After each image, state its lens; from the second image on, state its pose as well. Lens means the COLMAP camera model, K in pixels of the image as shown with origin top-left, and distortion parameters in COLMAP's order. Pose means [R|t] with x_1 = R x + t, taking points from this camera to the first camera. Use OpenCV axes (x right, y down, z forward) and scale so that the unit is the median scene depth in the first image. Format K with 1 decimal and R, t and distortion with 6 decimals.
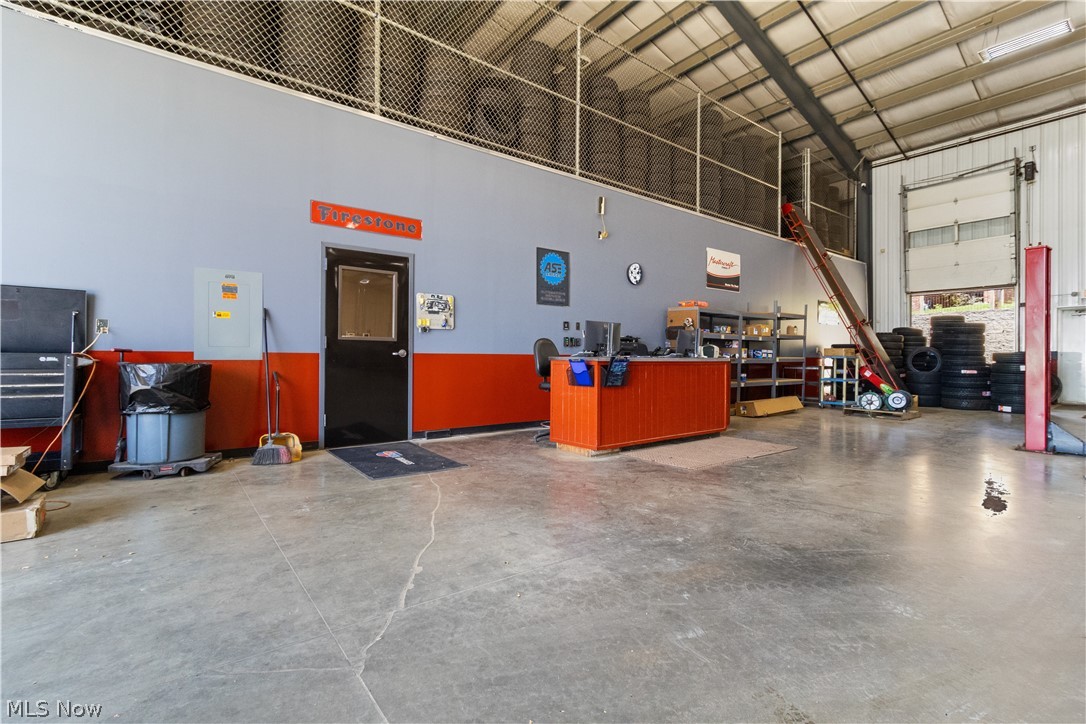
lens RADIAL K [[493.6, 0, 545.5], [0, 493.6, 347.4], [0, 0, 1]] dist [0.000455, -0.000380]
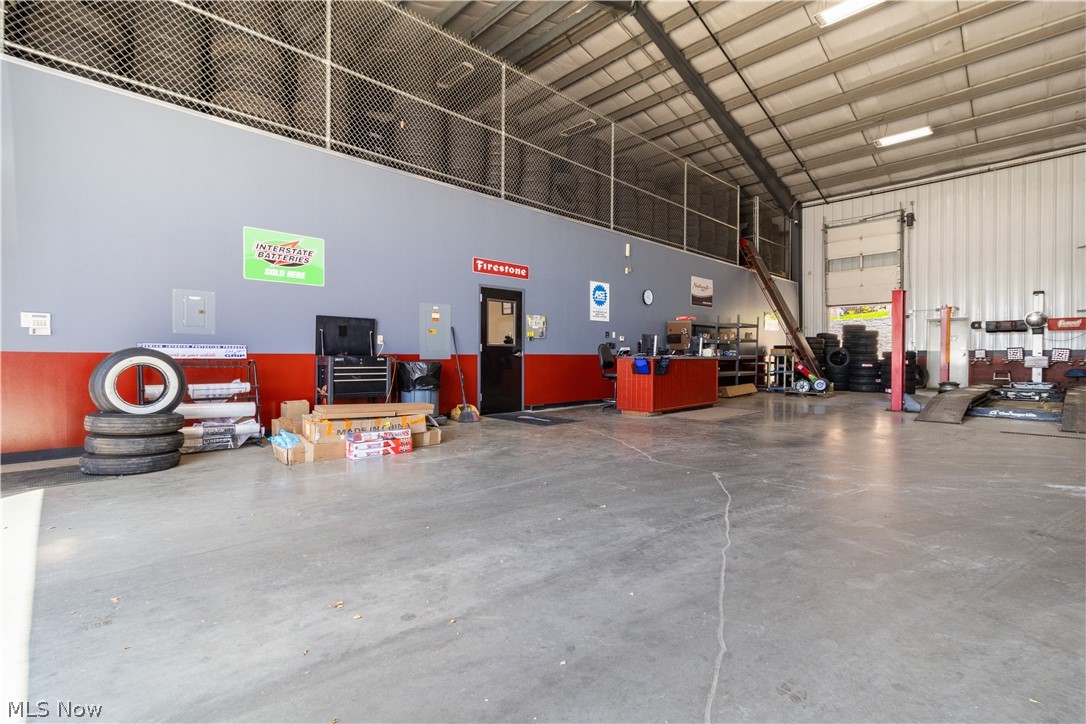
lens RADIAL K [[501.4, 0, 540.8], [0, 501.4, 350.6], [0, 0, 1]] dist [-0.000384, -0.000010]
pose [[0.993730, -0.002751, 0.111774, -0.225355], [0.001570, 0.999942, 0.010650, -0.009205], [-0.111797, -0.010408, 0.993677, -0.313403]]
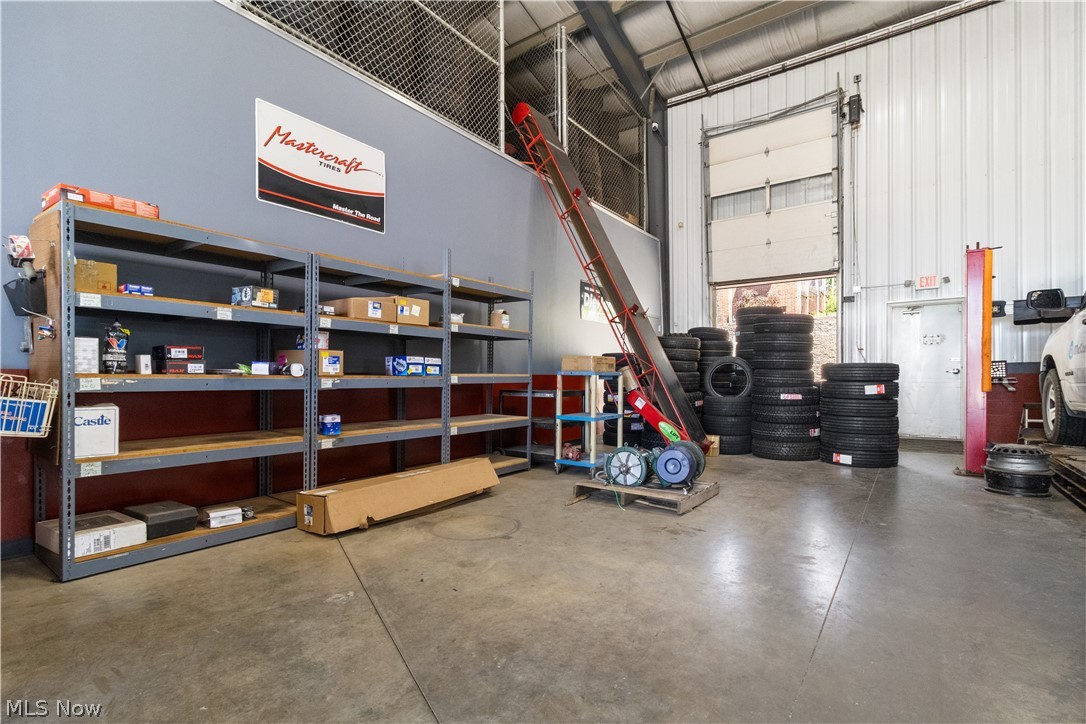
lens RADIAL K [[505.0, 0, 551.7], [0, 505.0, 358.4], [0, 0, 1]] dist [0.004440, 0.000019]
pose [[0.955082, 0.004274, 0.296309, 0.395479], [0.001149, 0.999835, -0.018123, 0.013562], [-0.296338, 0.017649, 0.954920, 0.495333]]
